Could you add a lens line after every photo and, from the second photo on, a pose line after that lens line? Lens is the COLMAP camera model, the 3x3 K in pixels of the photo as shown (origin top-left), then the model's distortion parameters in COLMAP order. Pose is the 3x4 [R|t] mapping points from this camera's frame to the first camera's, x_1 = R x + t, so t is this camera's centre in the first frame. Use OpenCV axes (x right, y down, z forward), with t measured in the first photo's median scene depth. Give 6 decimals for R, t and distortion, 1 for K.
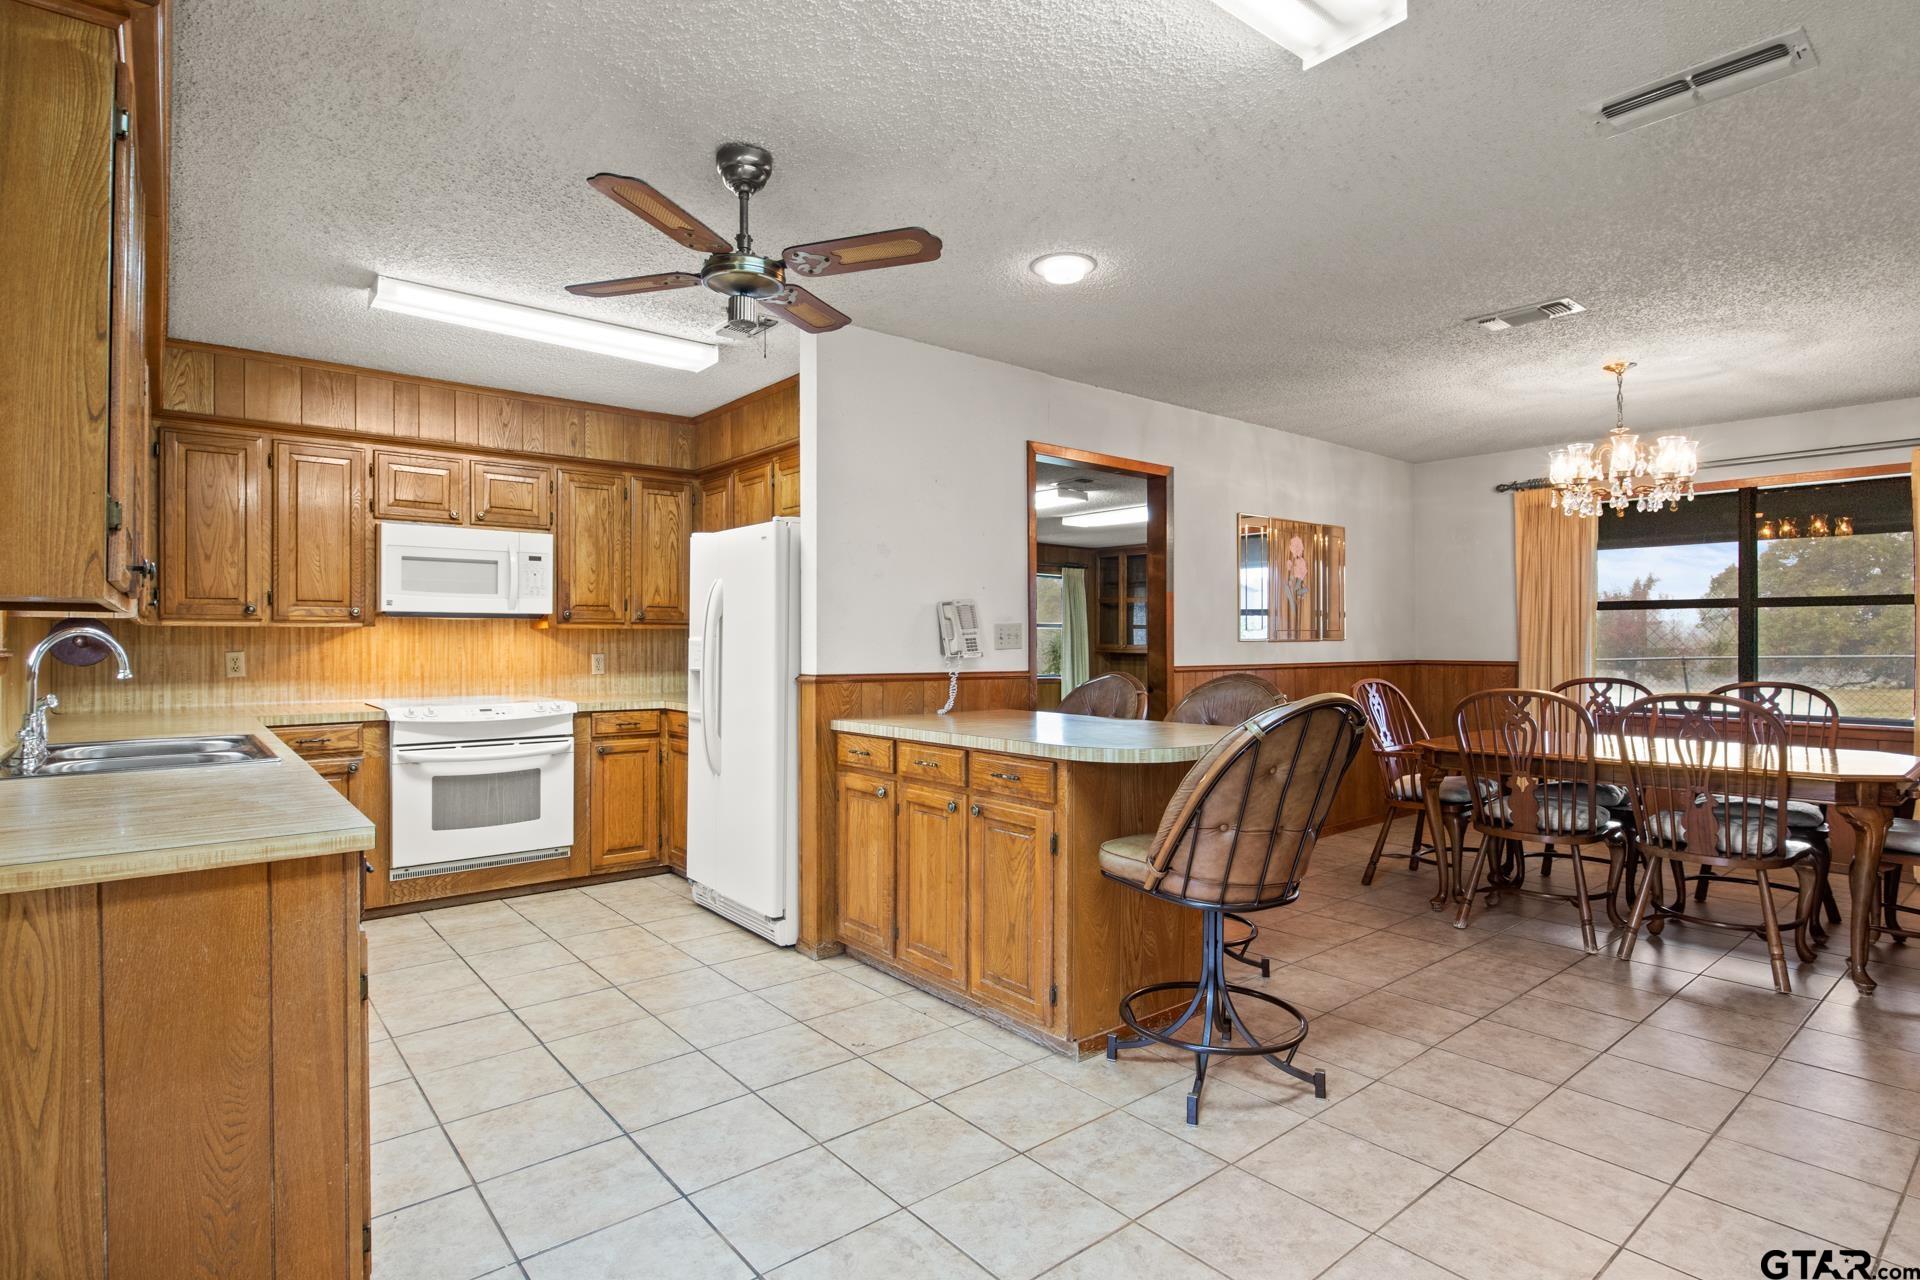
lens RADIAL K [[979.9, 0, 963.1], [0, 979.9, 643.4], [0, 0, 1]] dist [-0.007321, -0.002002]
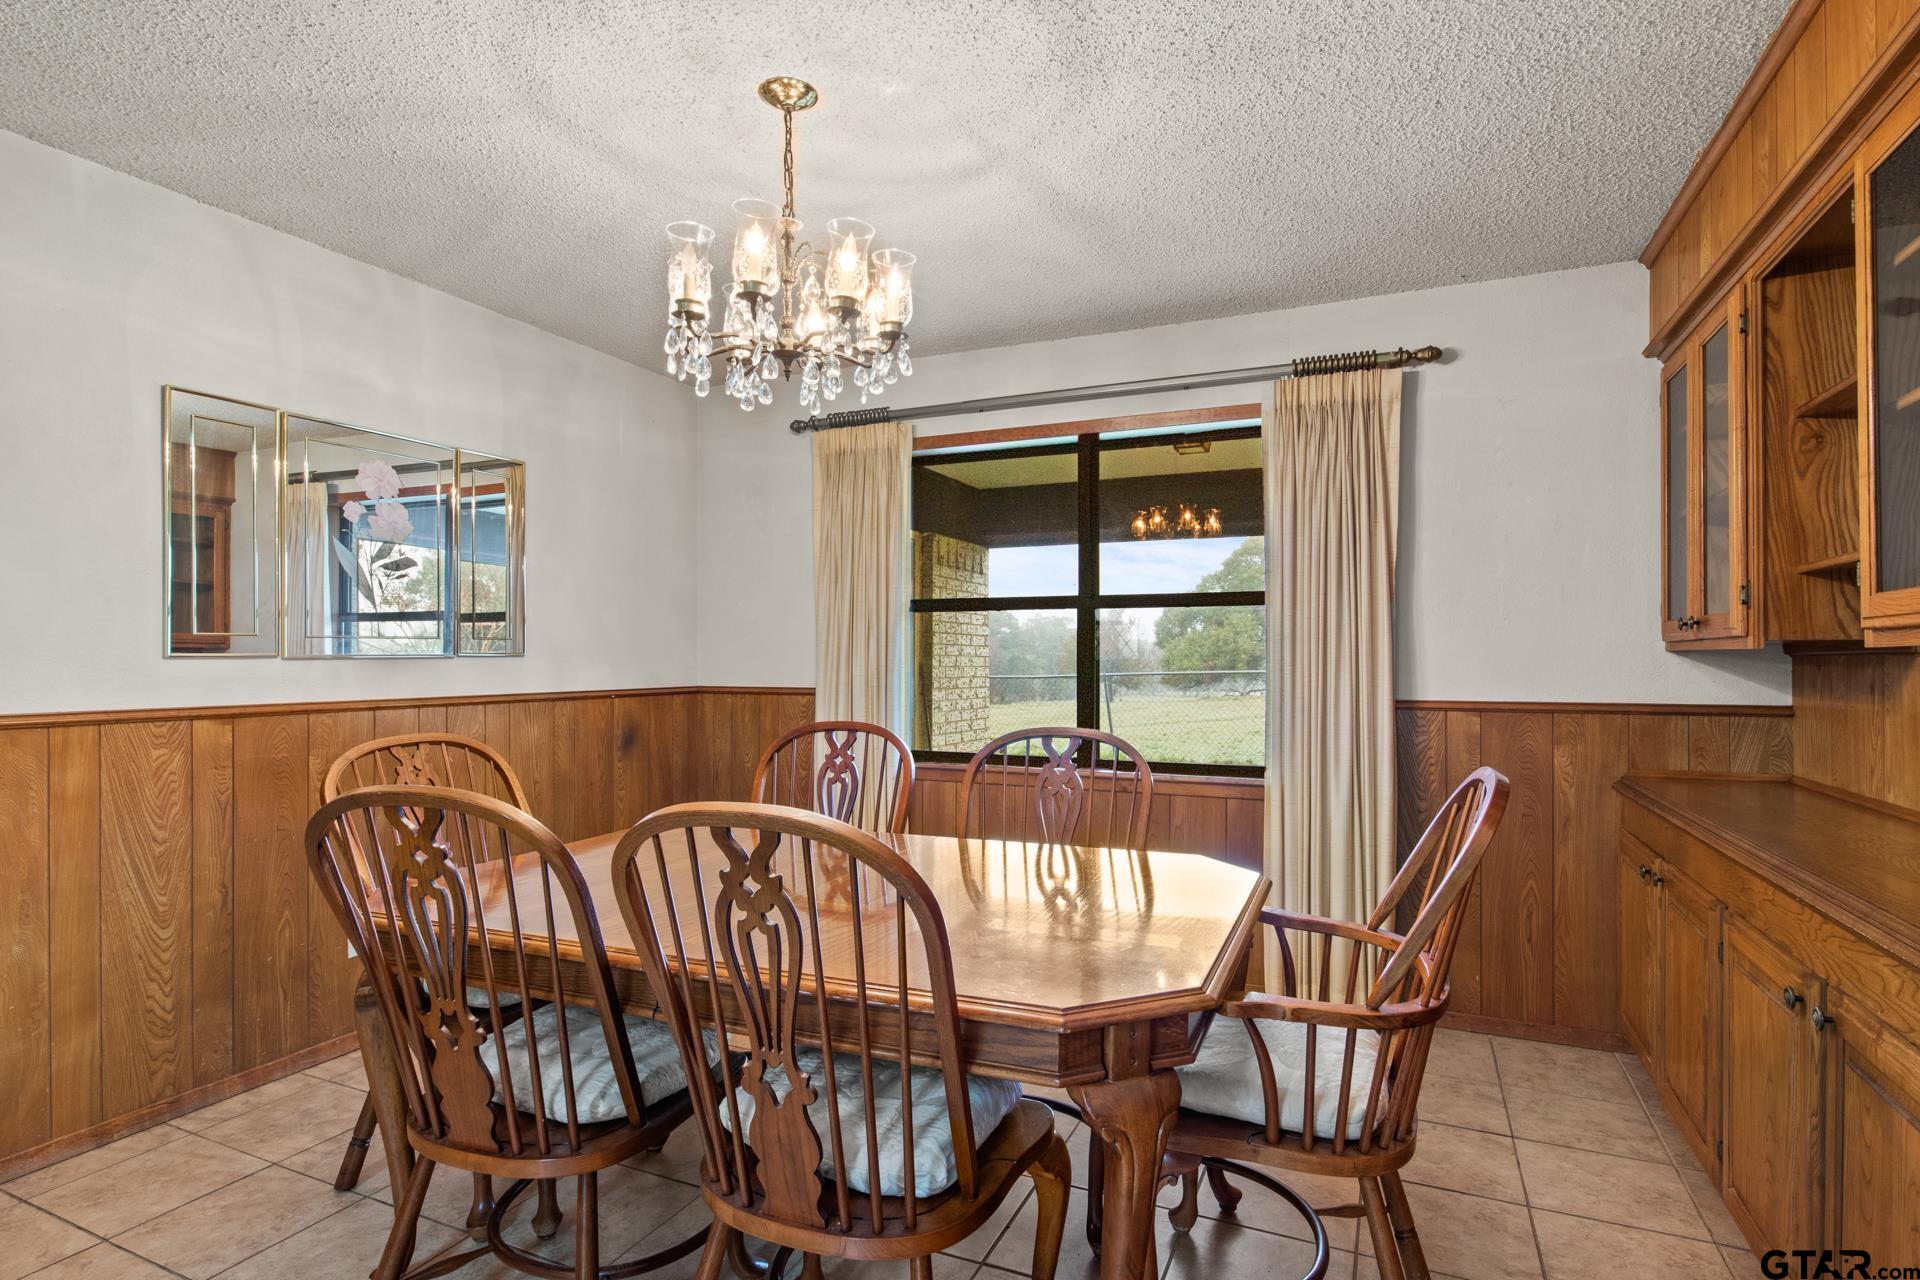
lens RADIAL K [[979.9, 0, 986.0], [0, 979.9, 664.9], [0, 0, 1]] dist [-0.007321, -0.002002]
pose [[0.891790, -0.003390, 0.452437, 0.537762], [0.001483, 0.999988, 0.004571, -0.000394], [-0.452448, -0.003405, 0.891784, 0.517929]]
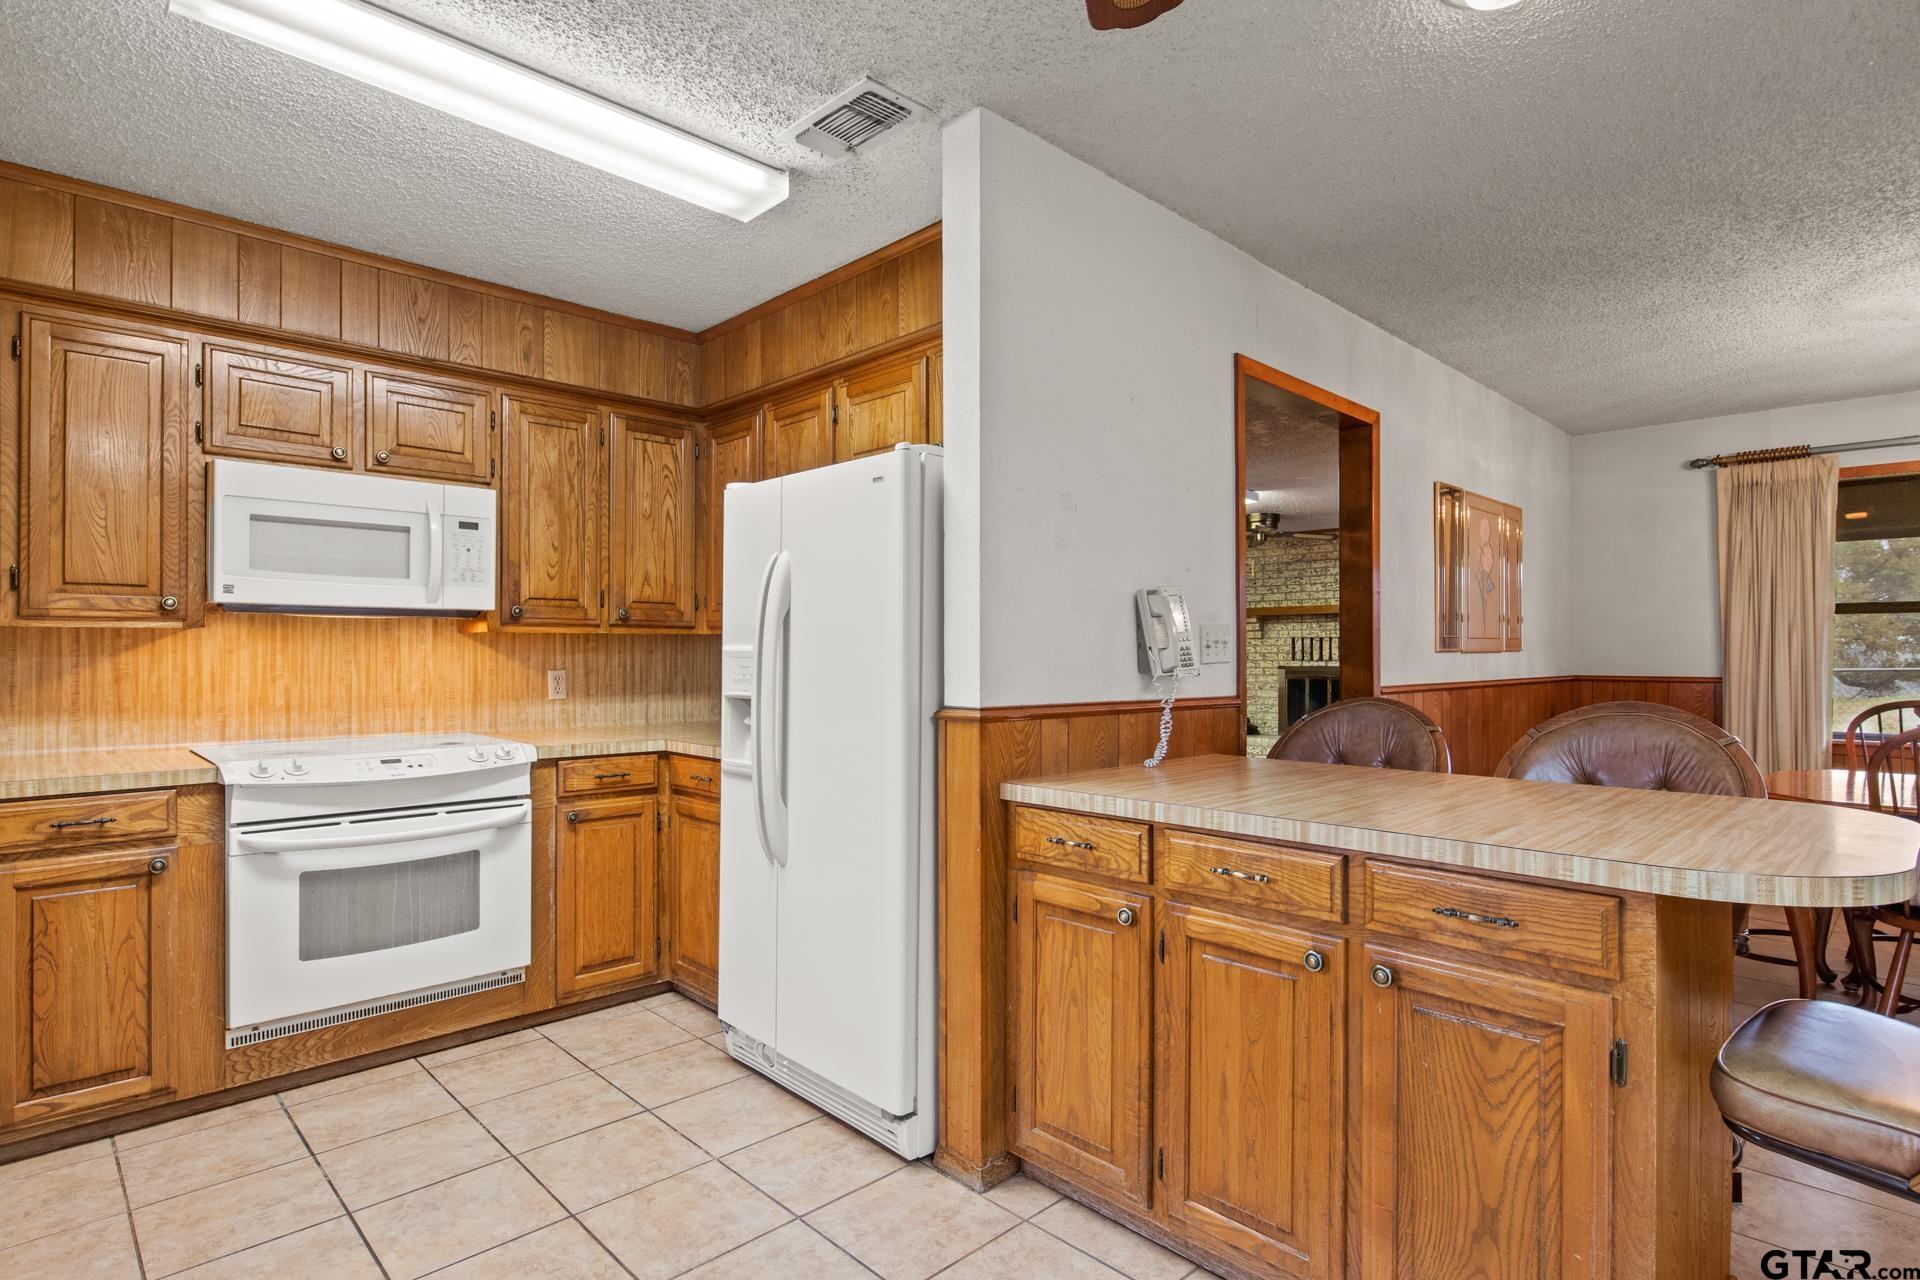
lens RADIAL K [[979.9, 0, 964.8], [0, 979.9, 652.3], [0, 0, 1]] dist [-0.007321, -0.002002]
pose [[0.996313, 0.000403, 0.085790, -0.185072], [-0.000153, 0.999996, -0.002914, 0.000215], [-0.085790, 0.002890, 0.996309, 0.363348]]
